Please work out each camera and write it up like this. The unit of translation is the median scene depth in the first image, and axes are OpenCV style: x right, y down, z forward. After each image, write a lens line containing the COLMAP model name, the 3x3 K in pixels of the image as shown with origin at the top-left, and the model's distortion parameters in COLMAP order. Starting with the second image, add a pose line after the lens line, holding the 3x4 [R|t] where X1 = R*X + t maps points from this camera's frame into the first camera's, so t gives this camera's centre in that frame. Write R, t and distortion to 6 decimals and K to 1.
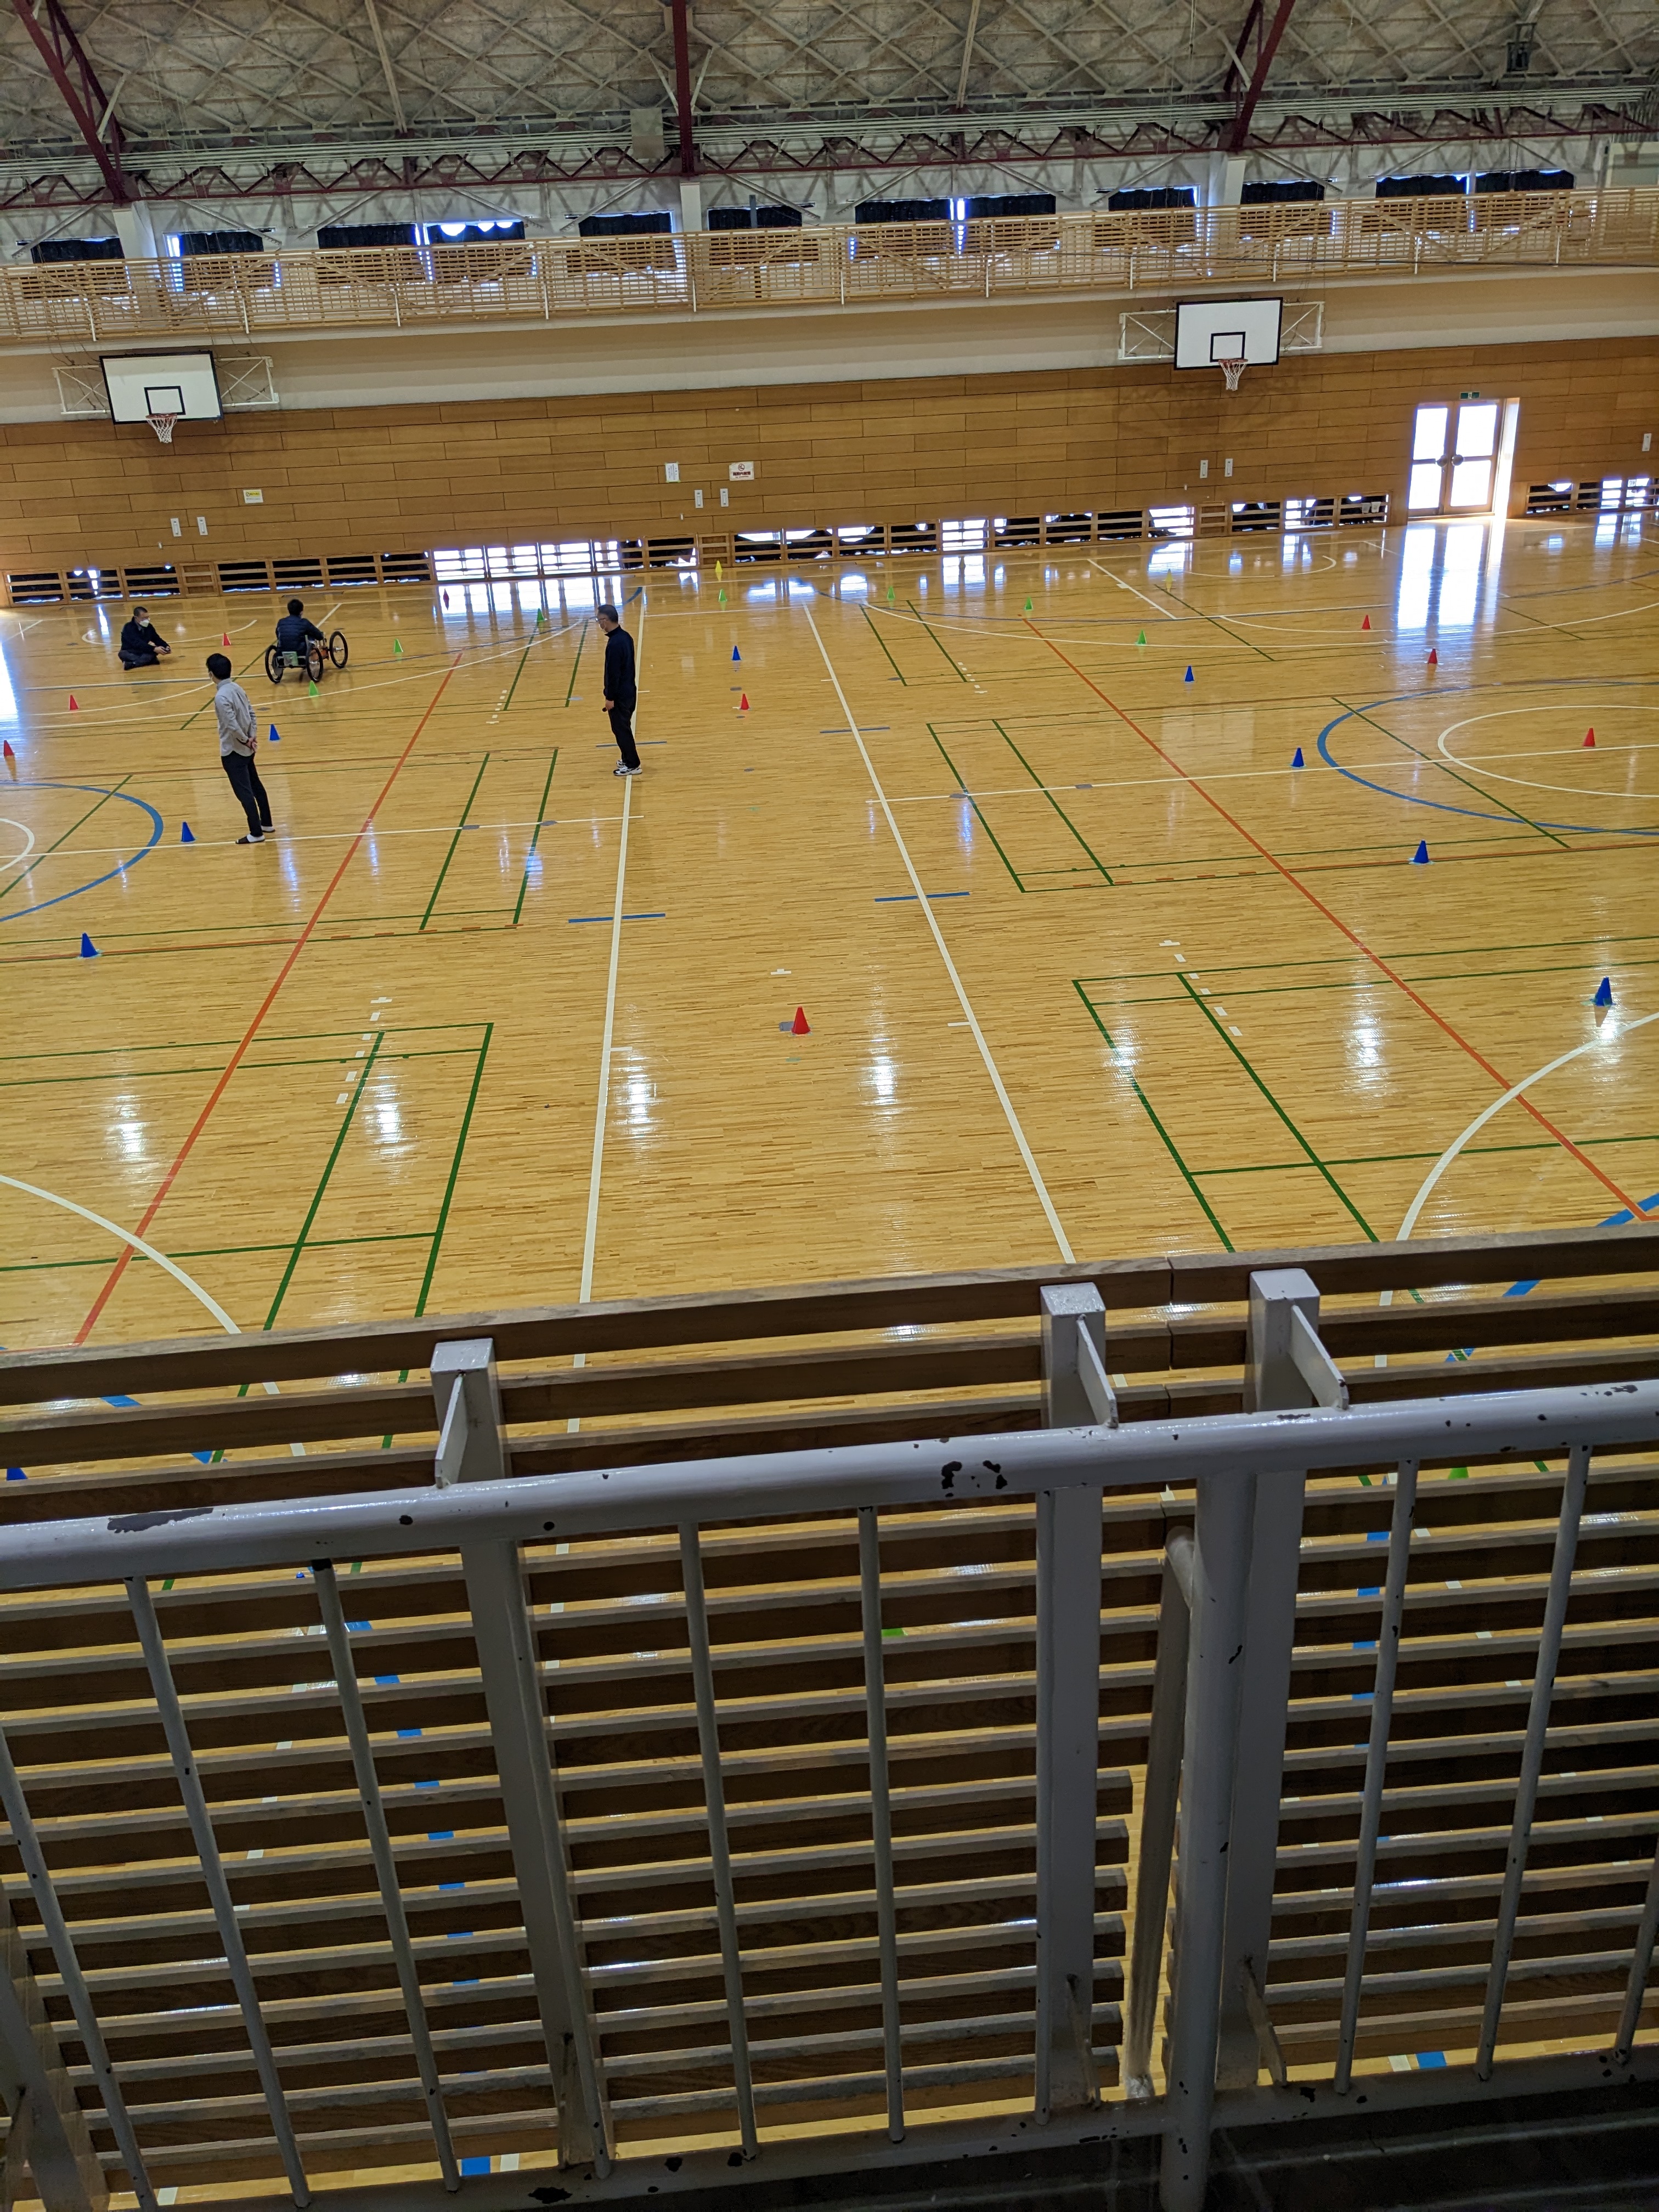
lens RADIAL K [[1737.6, 0, 826.1], [0, 1737.6, 1089.2], [0, 0, 1]] dist [0.059107, -0.087883]
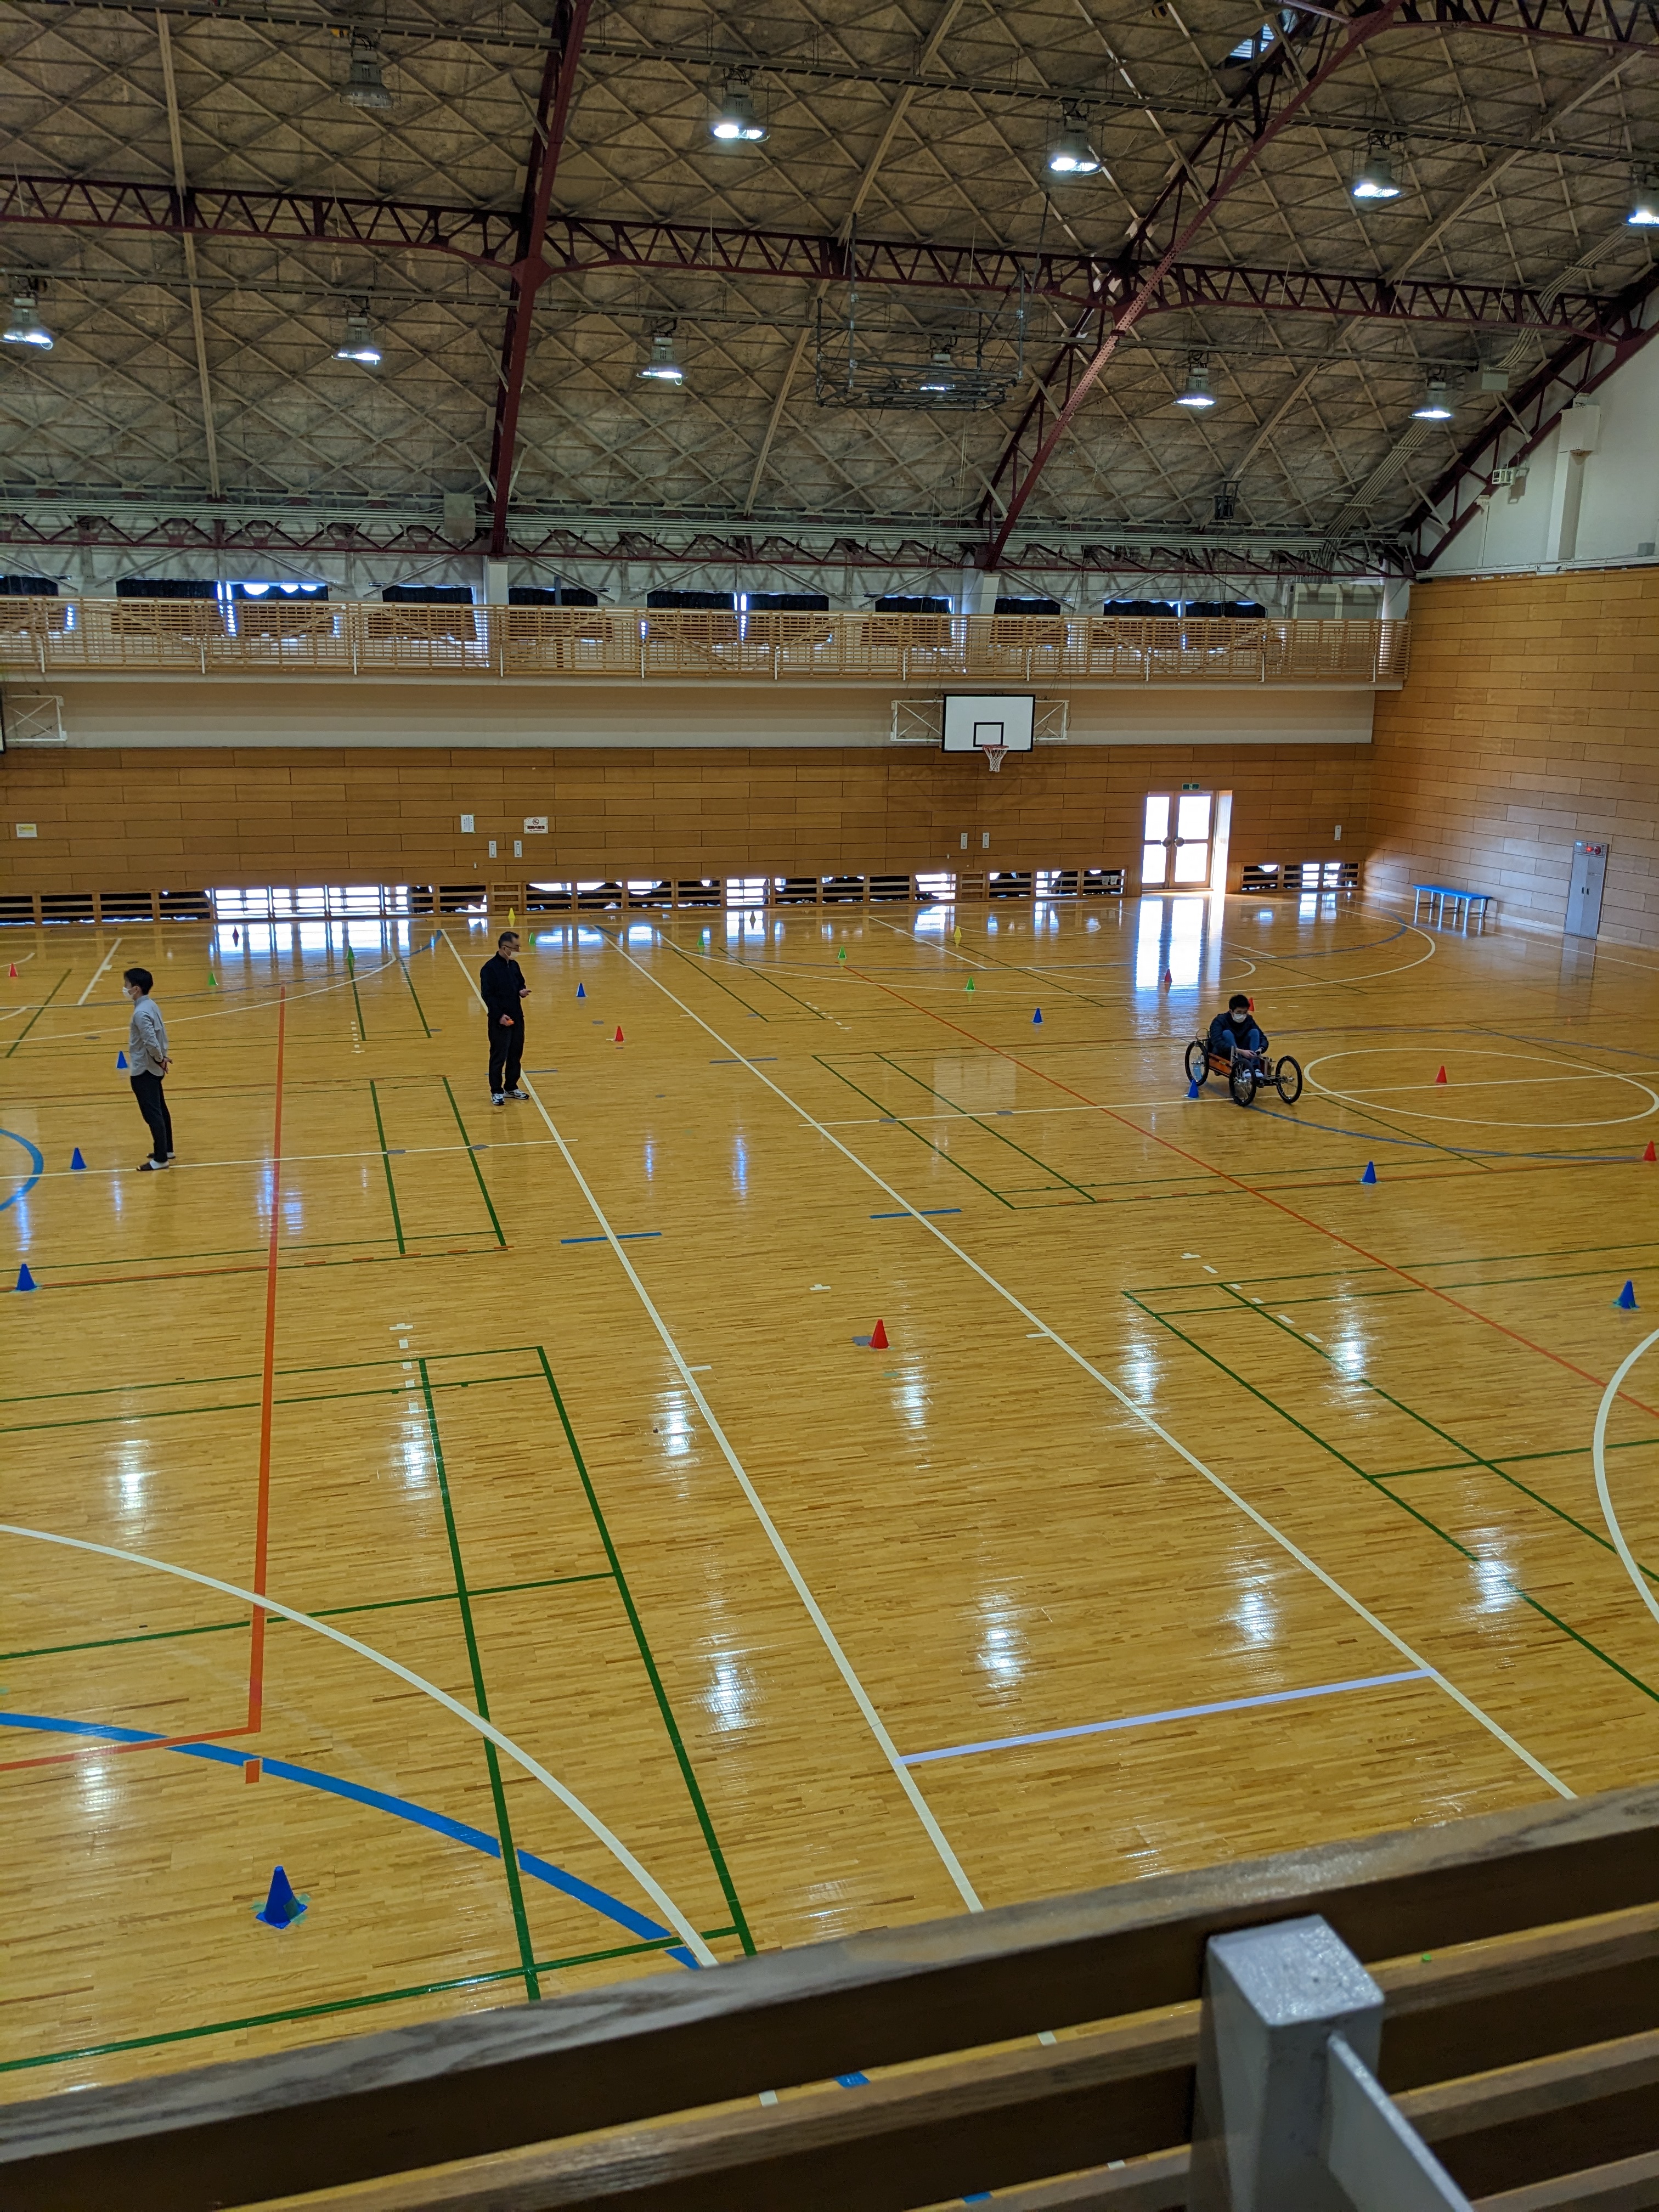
lens RADIAL K [[1737.6, 0, 790.8], [0, 1737.6, 1080.1], [0, 0, 1]] dist [0.059107, -0.087883]
pose [[0.980794, 0.008909, 0.194845, -0.101932], [0.031877, 0.978204, -0.205186, 0.007323], [-0.192426, 0.207456, 0.959132, 0.023733]]
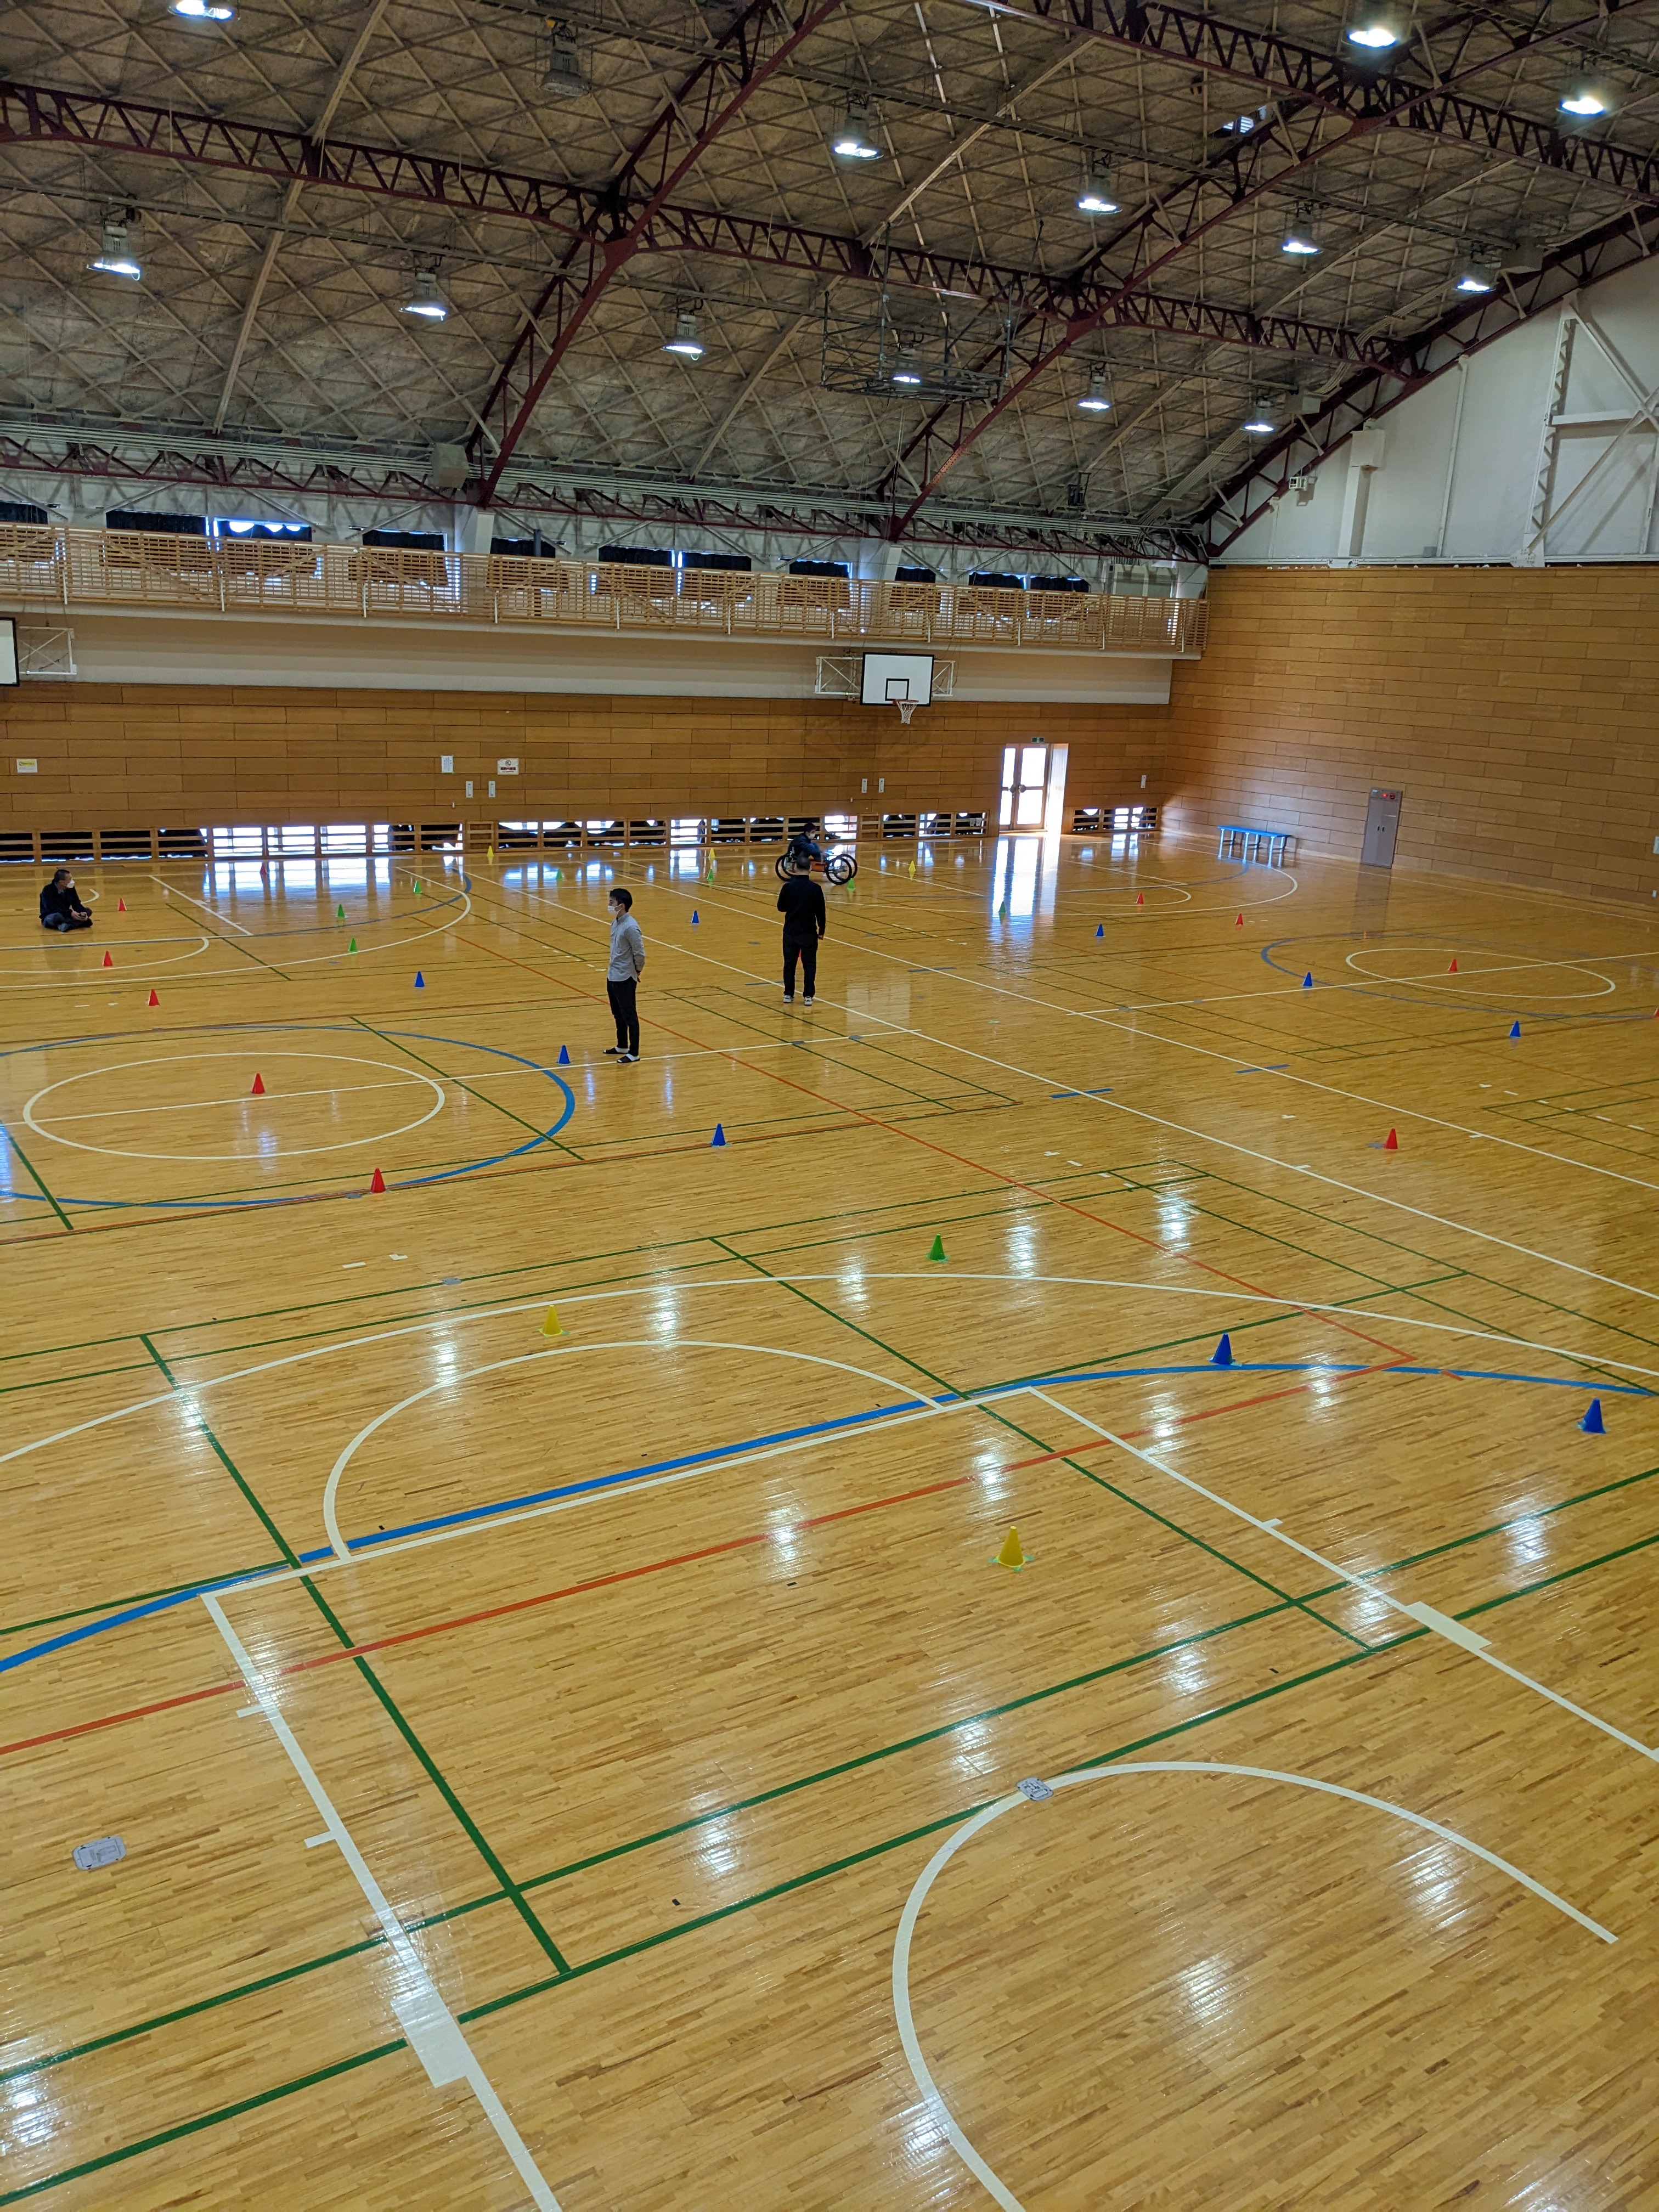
lens RADIAL K [[1737.6, 0, 793.2], [0, 1737.6, 1120.3], [0, 0, 1]] dist [0.059107, -0.087883]
pose [[0.881344, -0.046162, 0.470215, -0.420820], [0.122740, 0.983417, -0.133514, 0.027542], [-0.456255, 0.175386, 0.872394, 0.018961]]
